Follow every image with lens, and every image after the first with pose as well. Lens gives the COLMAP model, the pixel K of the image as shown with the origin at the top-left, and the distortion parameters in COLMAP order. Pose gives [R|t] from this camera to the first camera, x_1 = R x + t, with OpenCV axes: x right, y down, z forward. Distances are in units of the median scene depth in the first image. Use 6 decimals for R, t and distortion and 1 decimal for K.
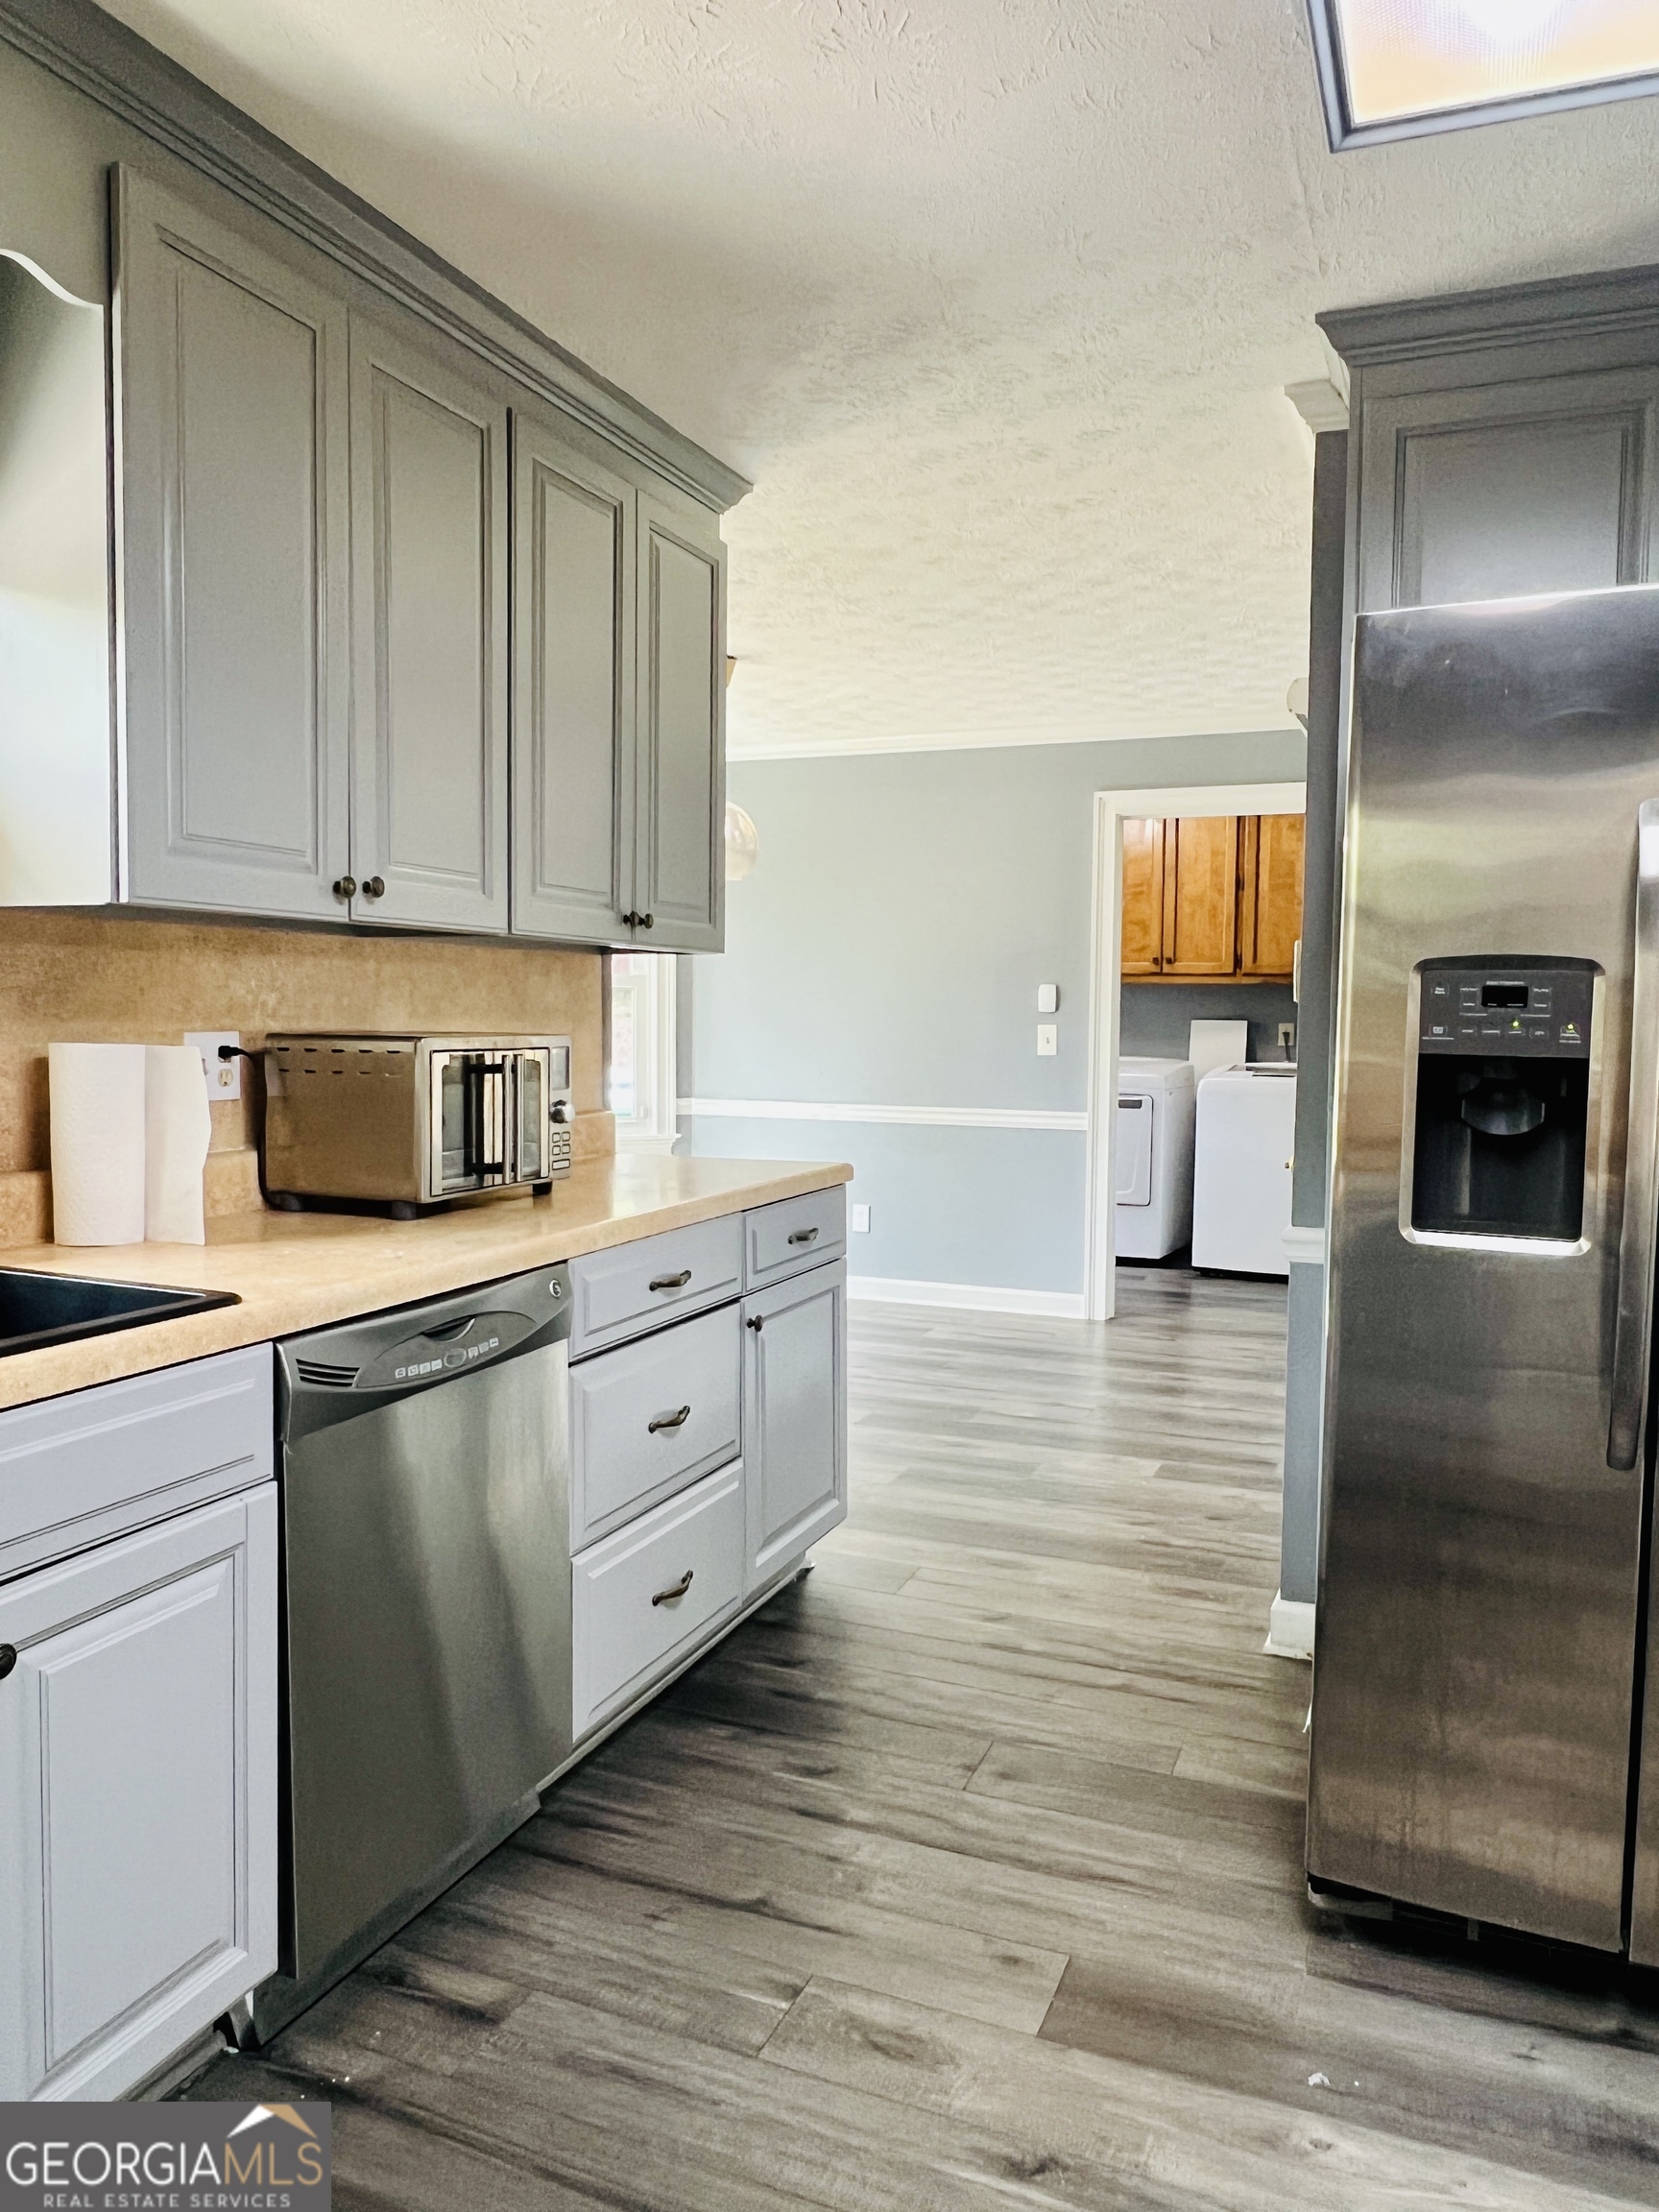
lens RADIAL K [[1562.1, 0, 842.4], [0, 1562.1, 1106.9], [0, 0, 1]] dist [0.003358, -0.008968]
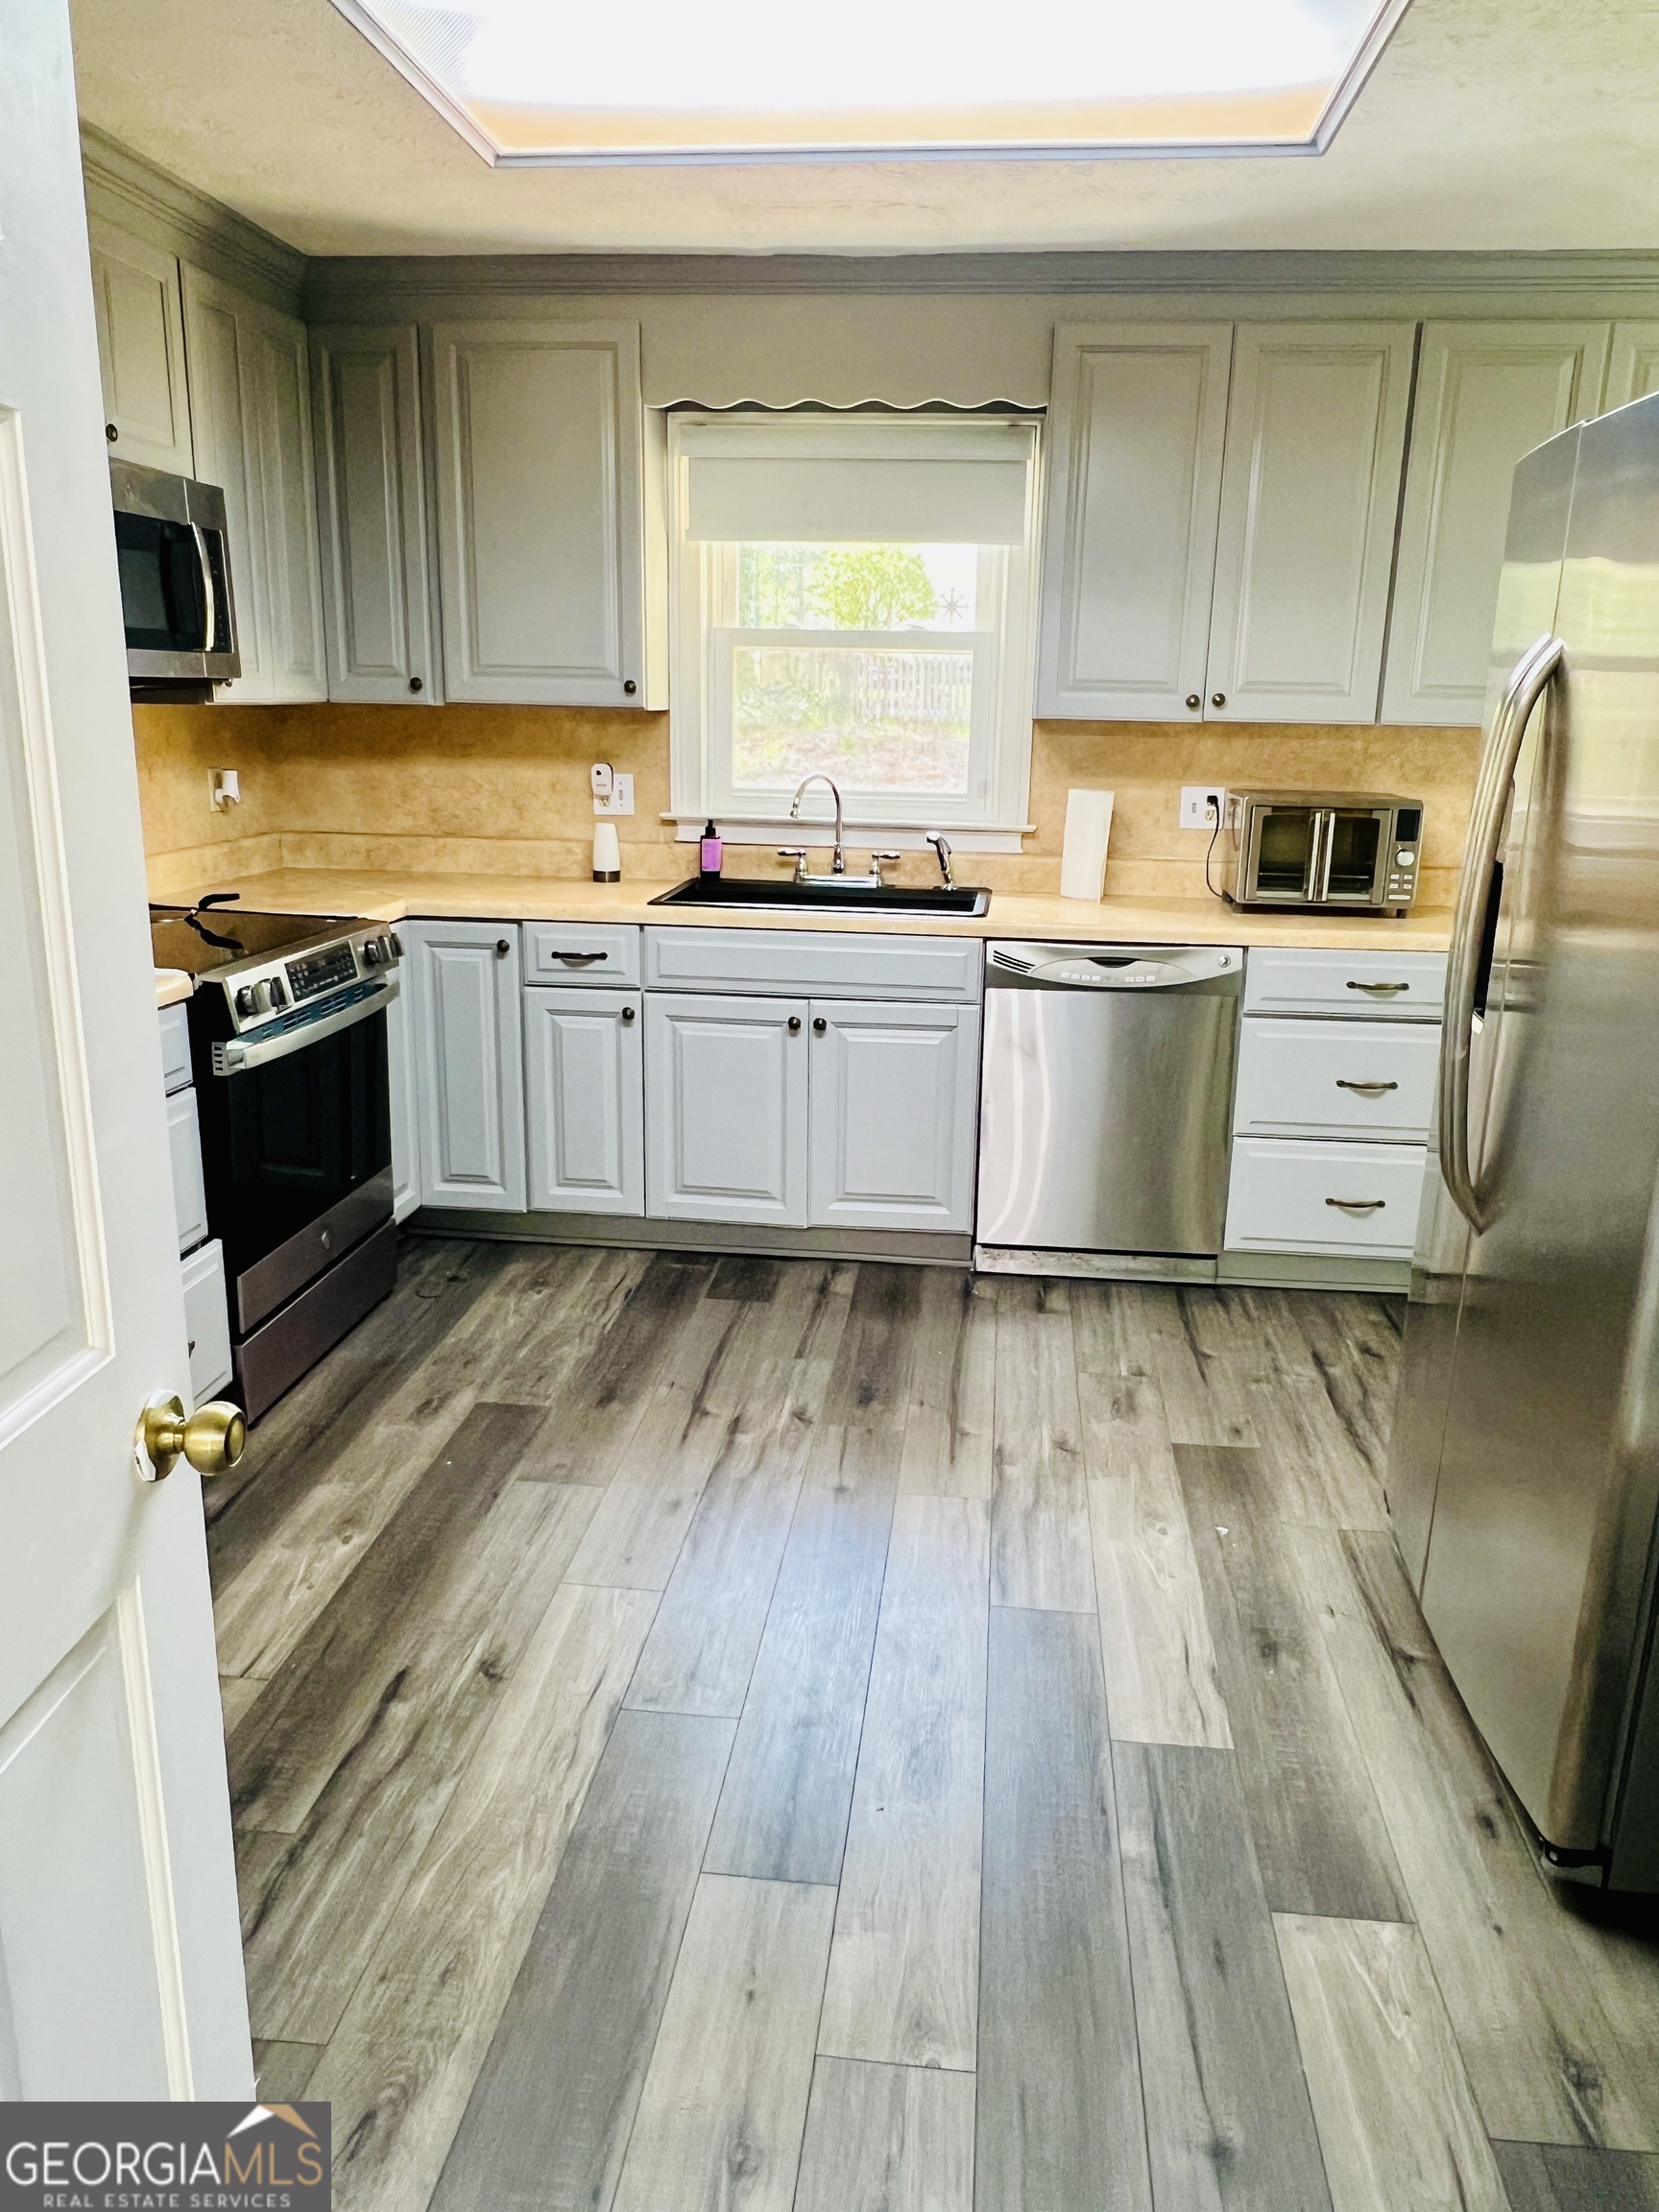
lens RADIAL K [[1562.1, 0, 851.4], [0, 1562.1, 1111.3], [0, 0, 1]] dist [0.003358, -0.008968]
pose [[0.282701, 0.242800, -0.927970, 1.280318], [-0.079955, 0.970031, 0.229448, -0.073770], [0.955870, 0.009330, 0.293641, 0.178795]]
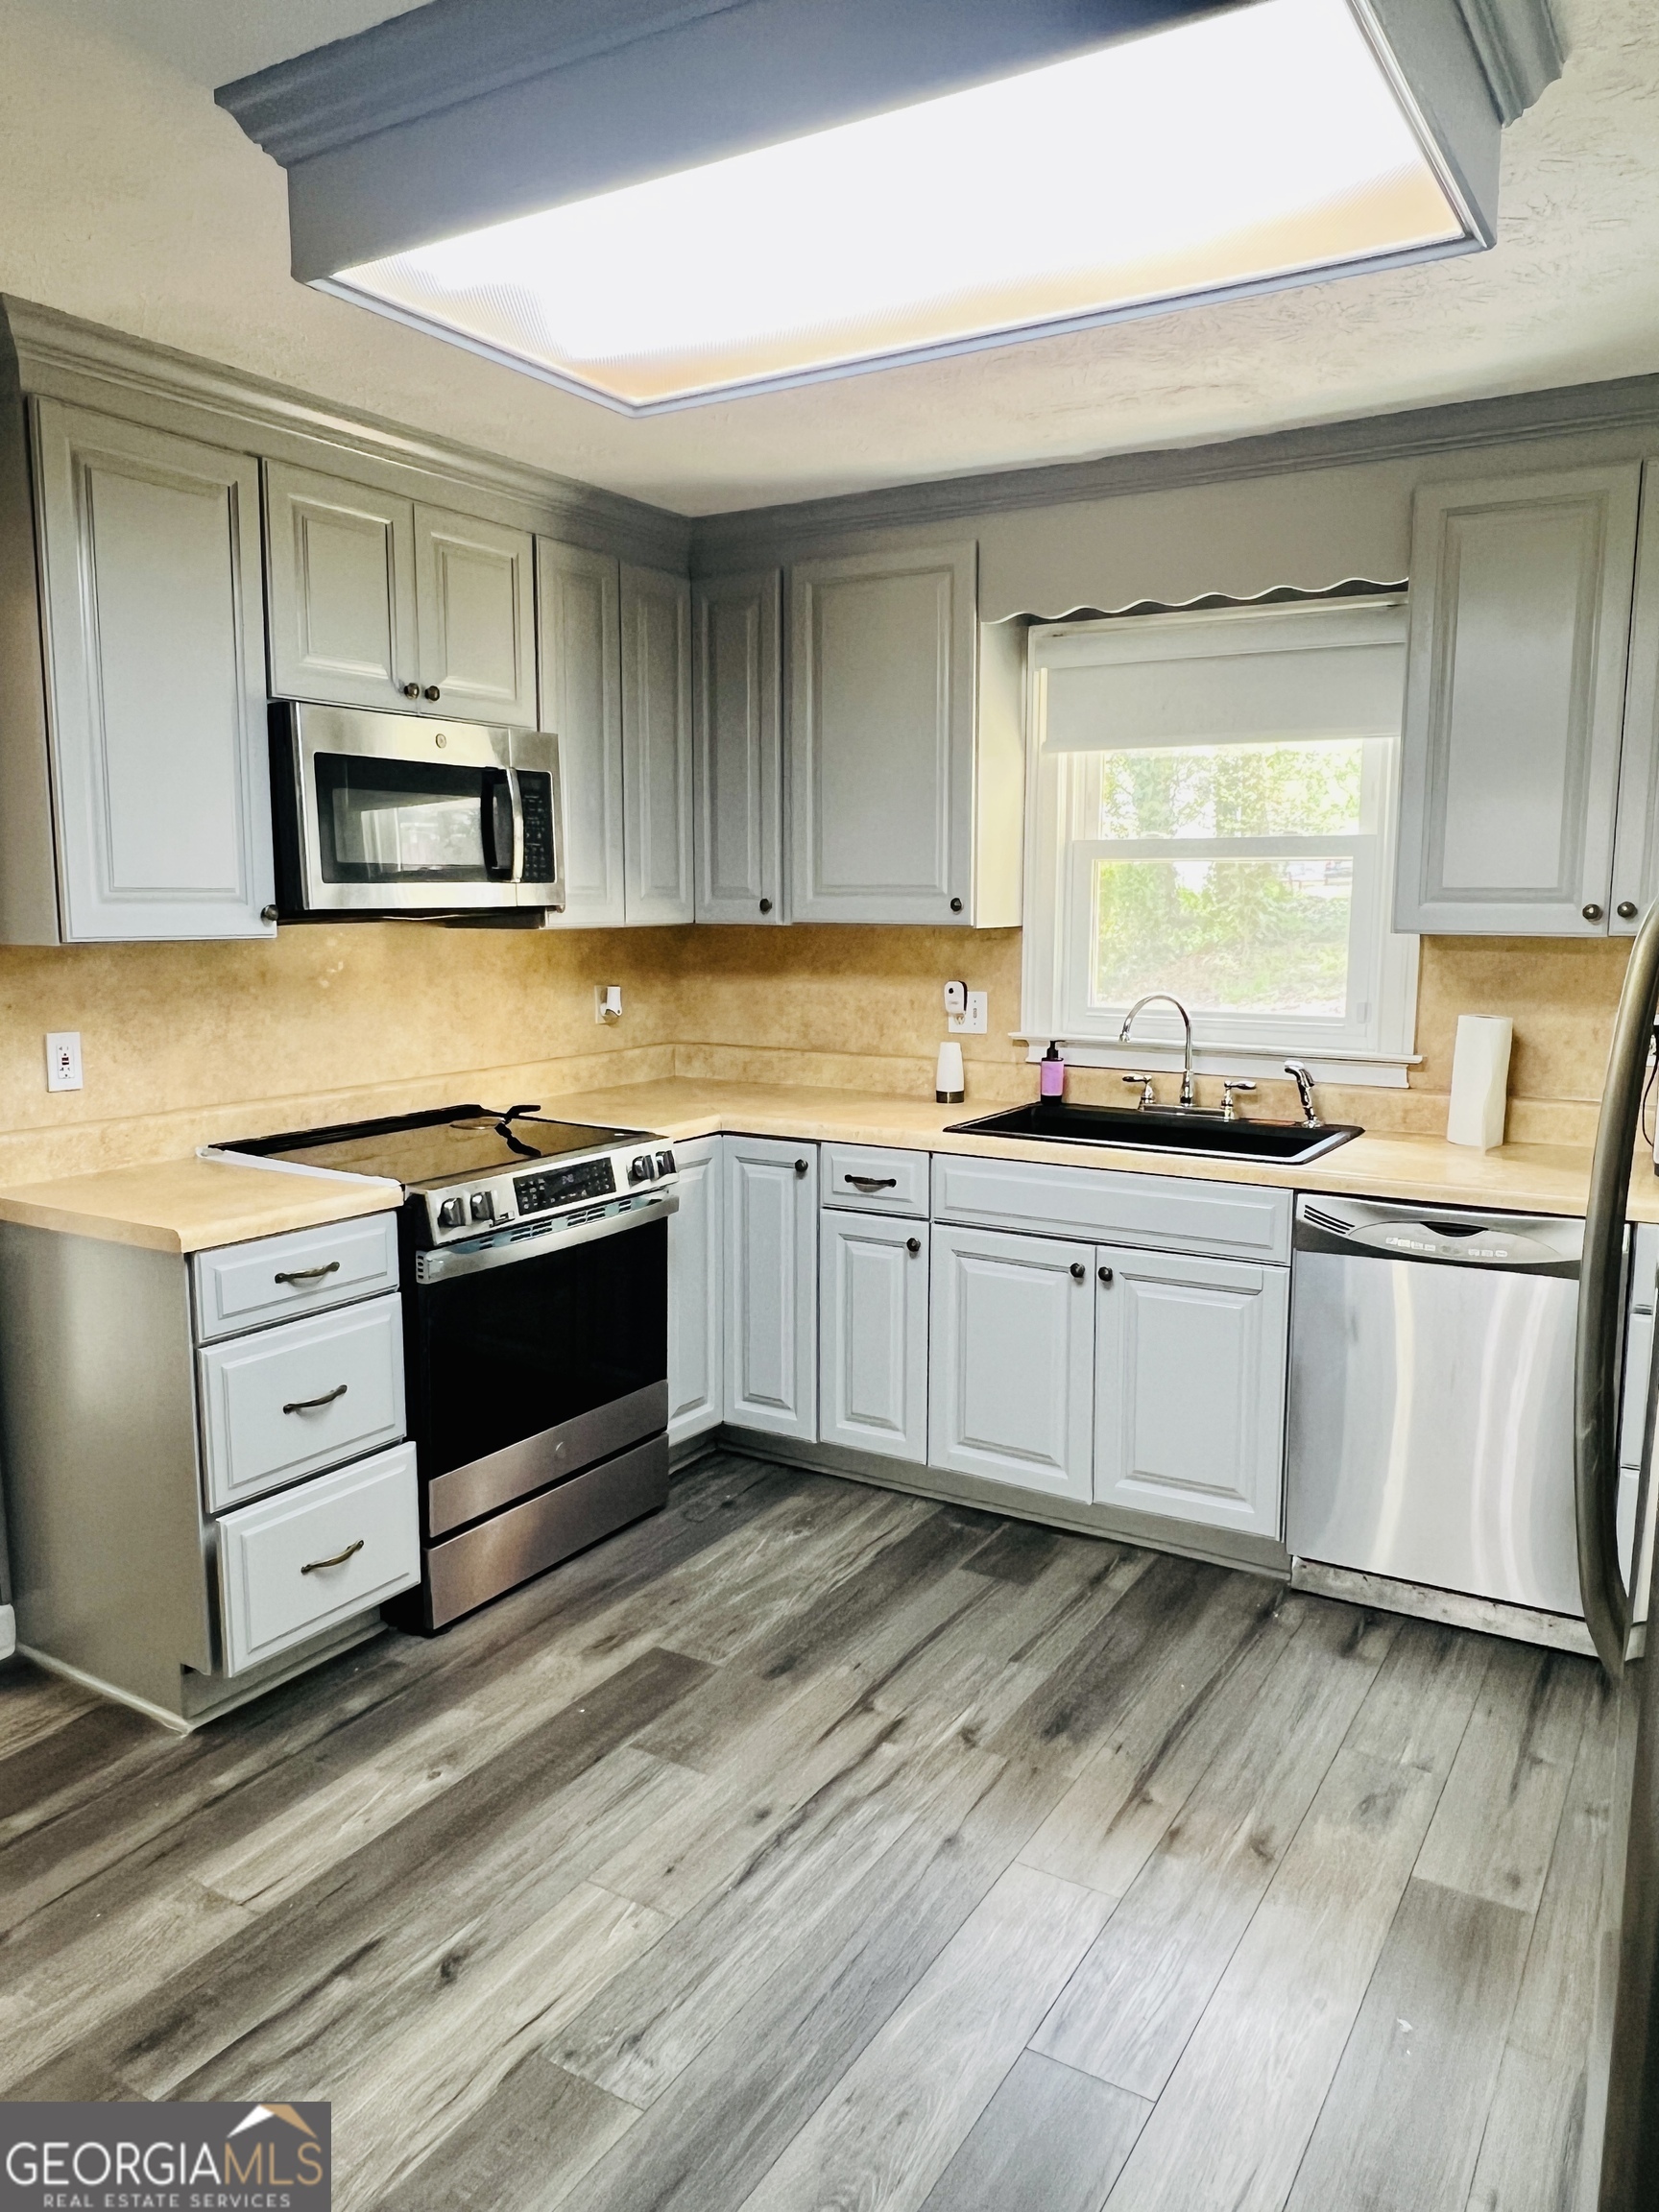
lens RADIAL K [[1562.1, 0, 846.6], [0, 1562.1, 1110.0], [0, 0, 1]] dist [0.003358, -0.008968]
pose [[-0.156690, 0.128147, -0.979299, 1.160789], [-0.066854, 0.987896, 0.139969, -0.123683], [0.985383, 0.087402, -0.146227, 0.609557]]
